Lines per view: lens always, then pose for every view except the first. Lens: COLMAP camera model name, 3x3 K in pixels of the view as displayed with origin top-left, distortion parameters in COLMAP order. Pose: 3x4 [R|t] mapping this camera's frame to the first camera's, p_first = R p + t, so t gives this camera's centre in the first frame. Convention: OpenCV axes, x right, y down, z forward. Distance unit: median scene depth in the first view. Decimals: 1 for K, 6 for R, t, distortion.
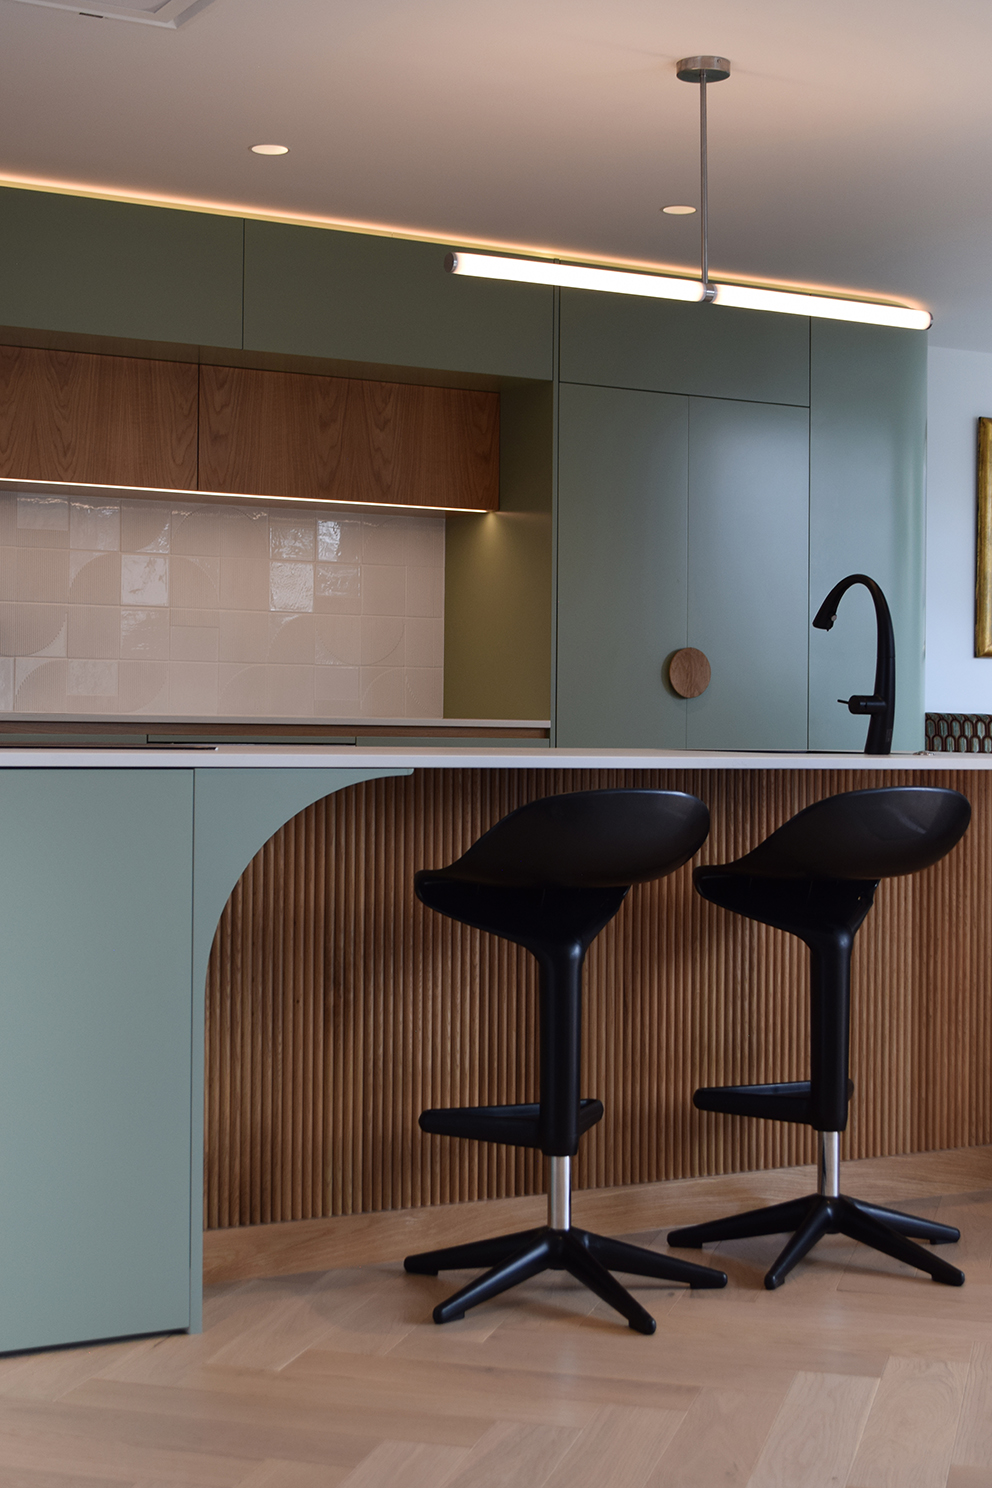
lens RADIAL K [[2233.9, 0, 428.8], [0, 2233.9, 723.6], [0, 0, 1]] dist [-0.016742, -0.004651]
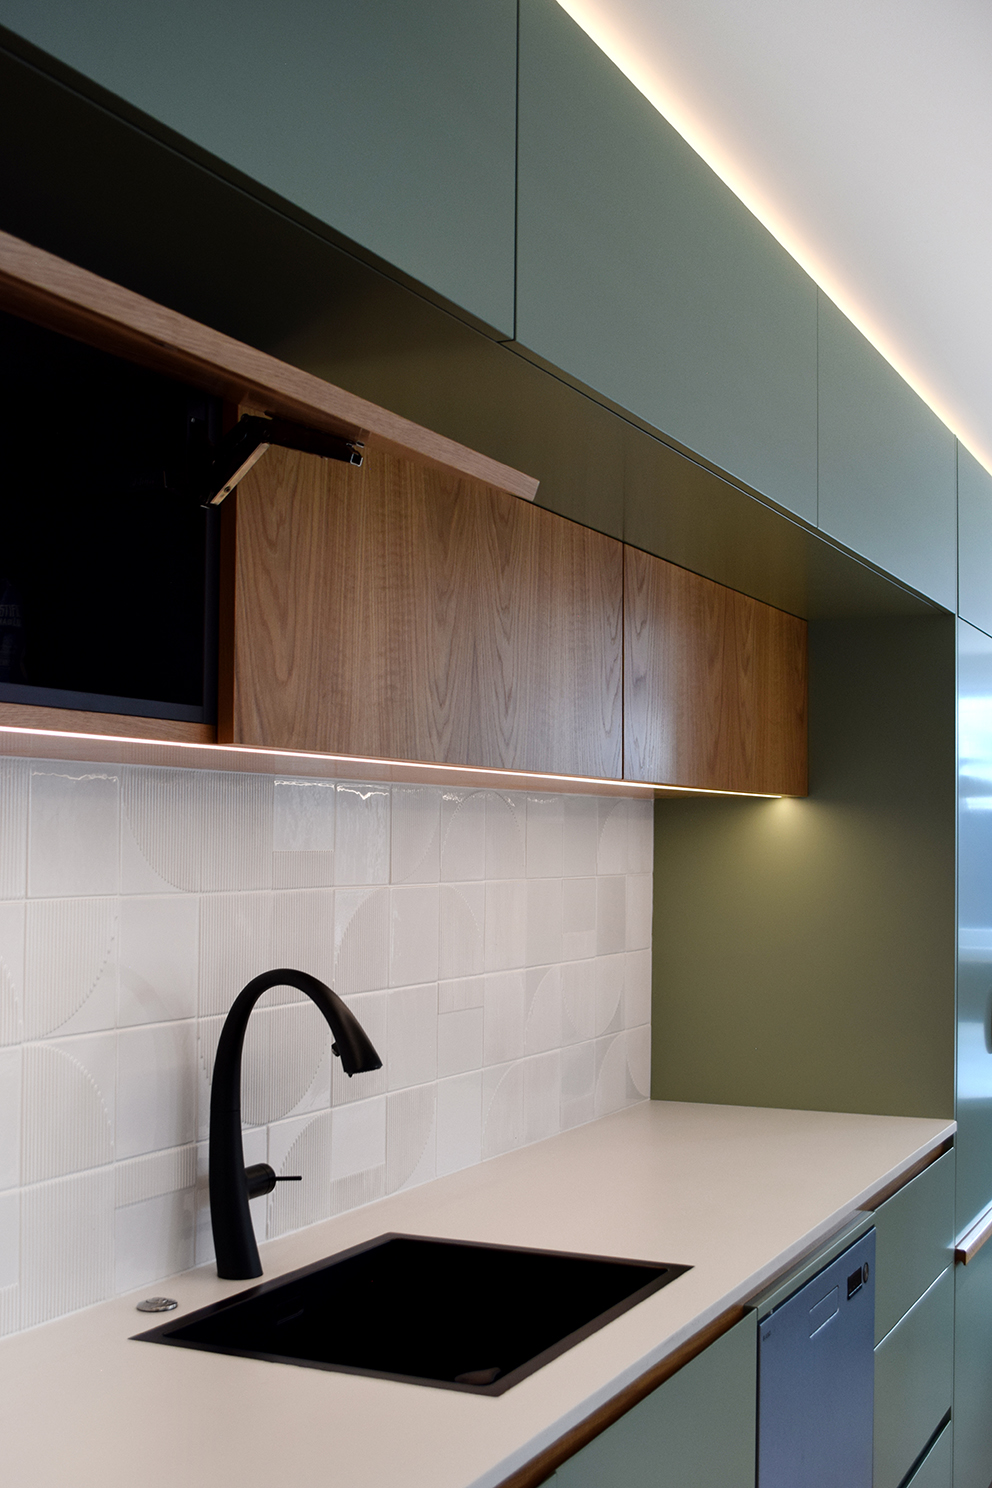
lens RADIAL K [[1658.3, 0, 496.0], [0, 1658.3, 796.3], [0, 0, 1]] dist [0.003689, 0.000170]
pose [[0.823891, -0.002317, 0.566743, -0.449886], [0.021240, 0.999415, -0.026791, -0.115476], [-0.566350, 0.034111, 0.823459, 0.884408]]
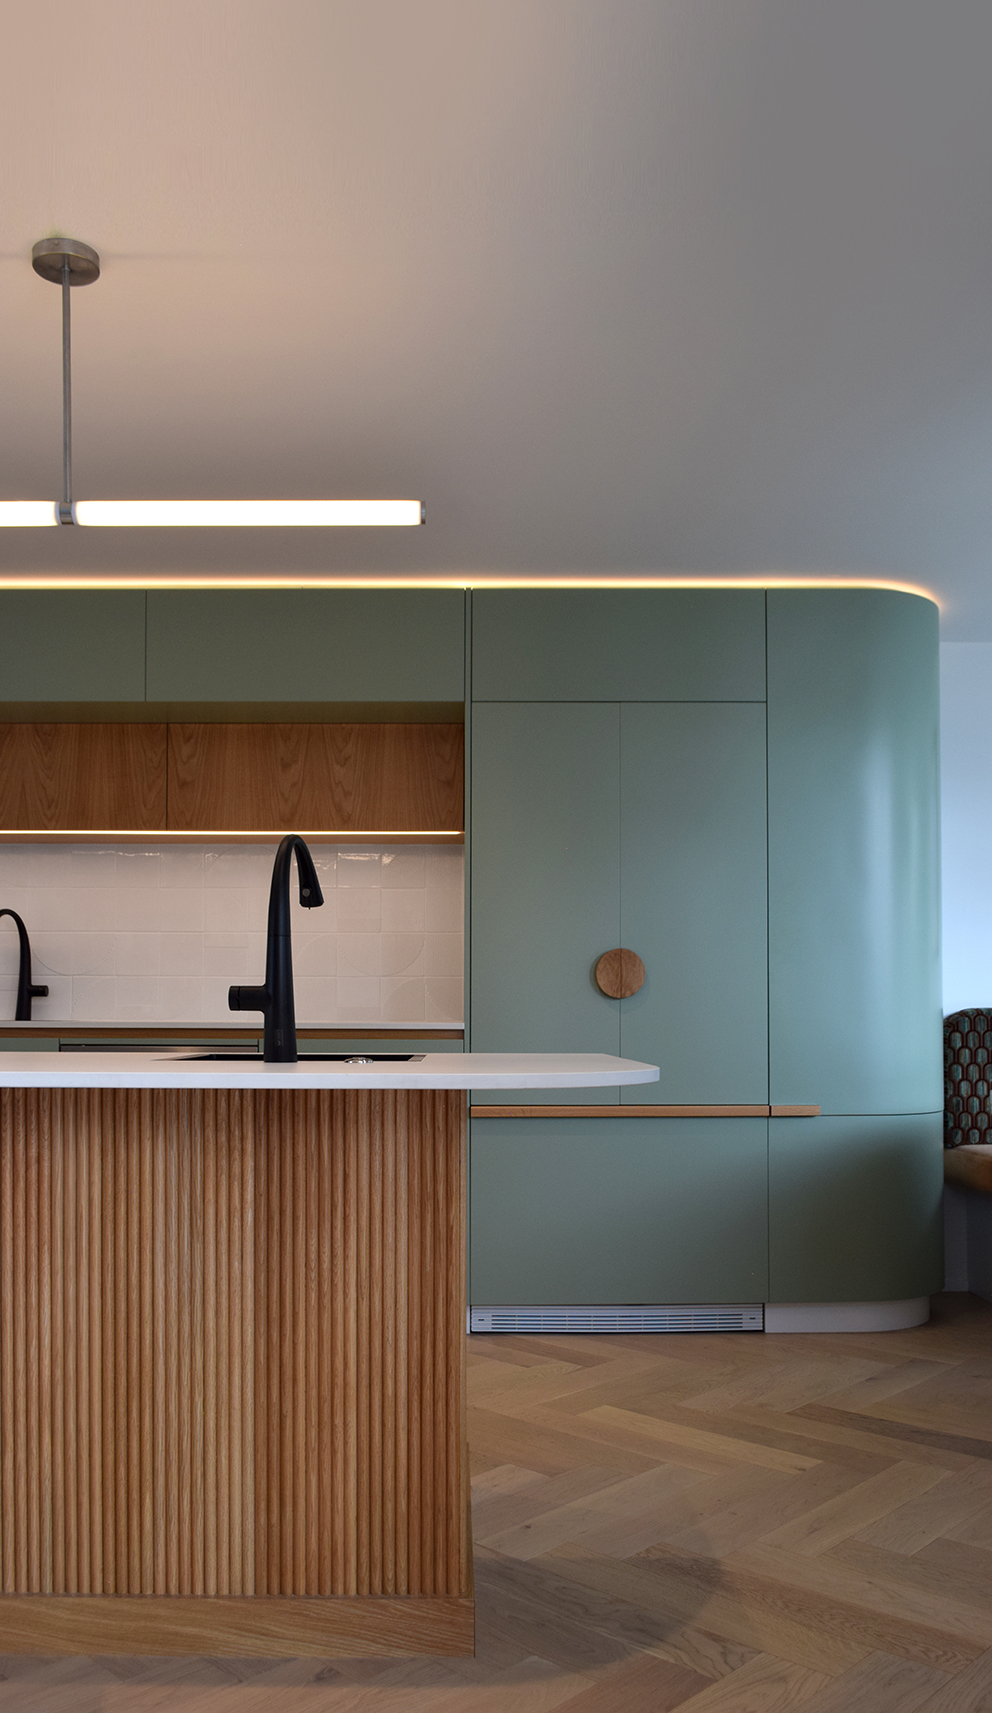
lens RADIAL K [[1247.7, 0, 571.9], [0, 1247.7, 998.1], [0, 0, 1]] dist [-0.049695, -0.001067]
pose [[0.884701, -0.018354, -0.465797, 0.496286], [0.007972, 0.999674, -0.024248, 0.002454], [0.466091, 0.017739, 0.884559, 0.667129]]
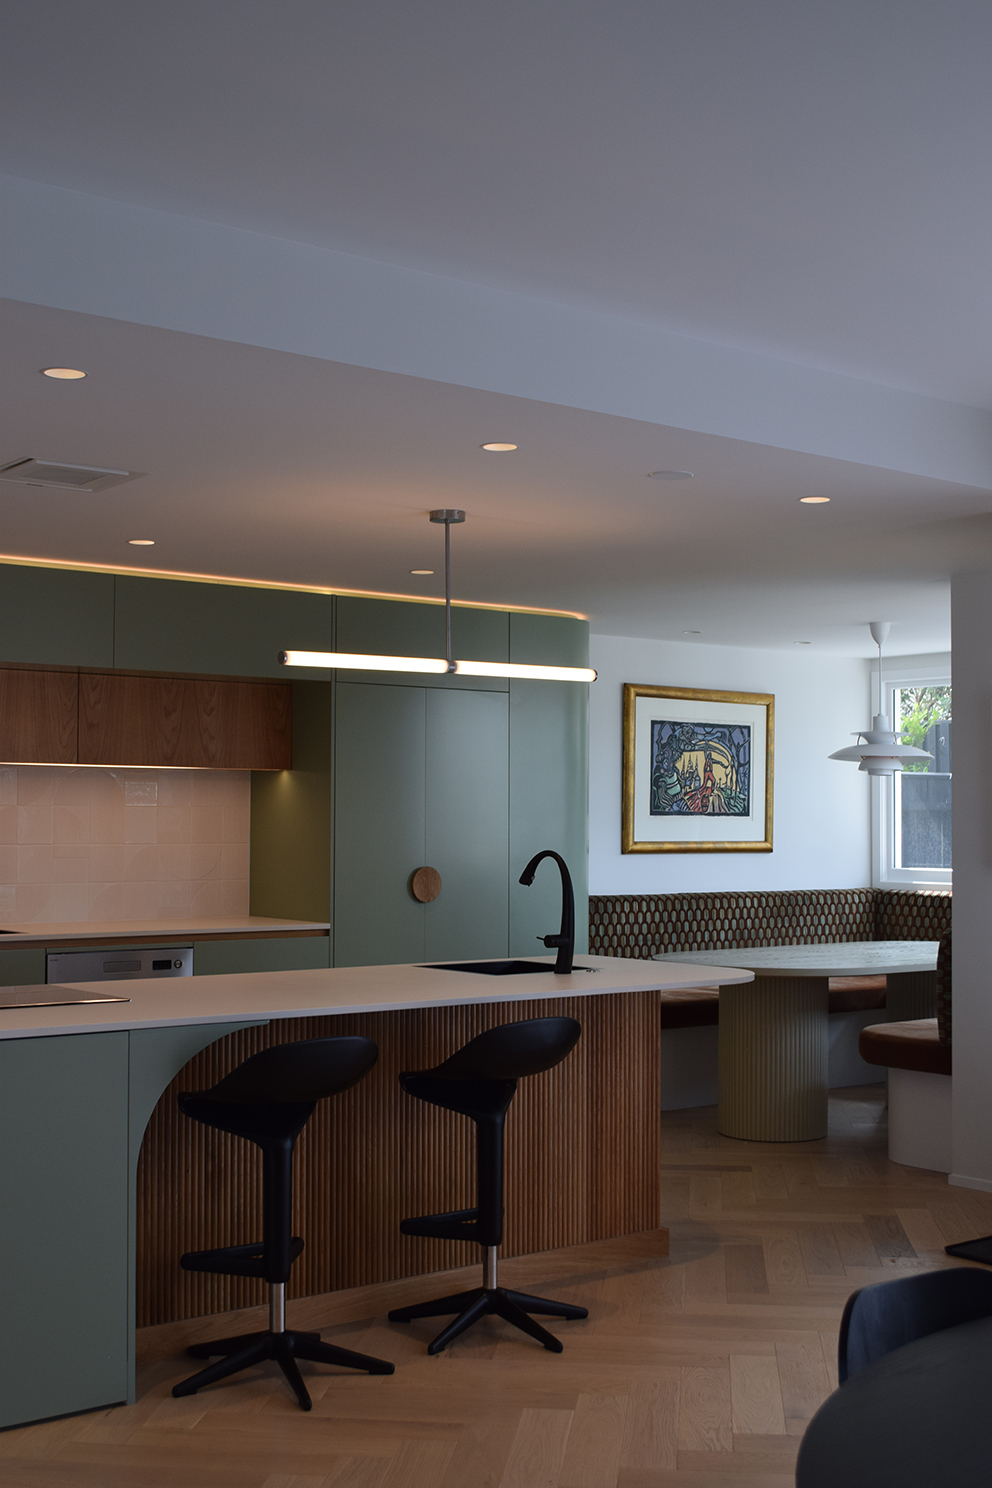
lens RADIAL K [[1824.7, 0, 496.0], [0, 1824.7, 744.0], [0, 0, 1]] dist [-0.035515, -0.034067]
pose [[0.984750, 0.003275, 0.173947, -0.056542], [0.003015, 0.999351, -0.035885, -0.096691], [-0.173952, 0.035862, 0.984101, -0.201021]]
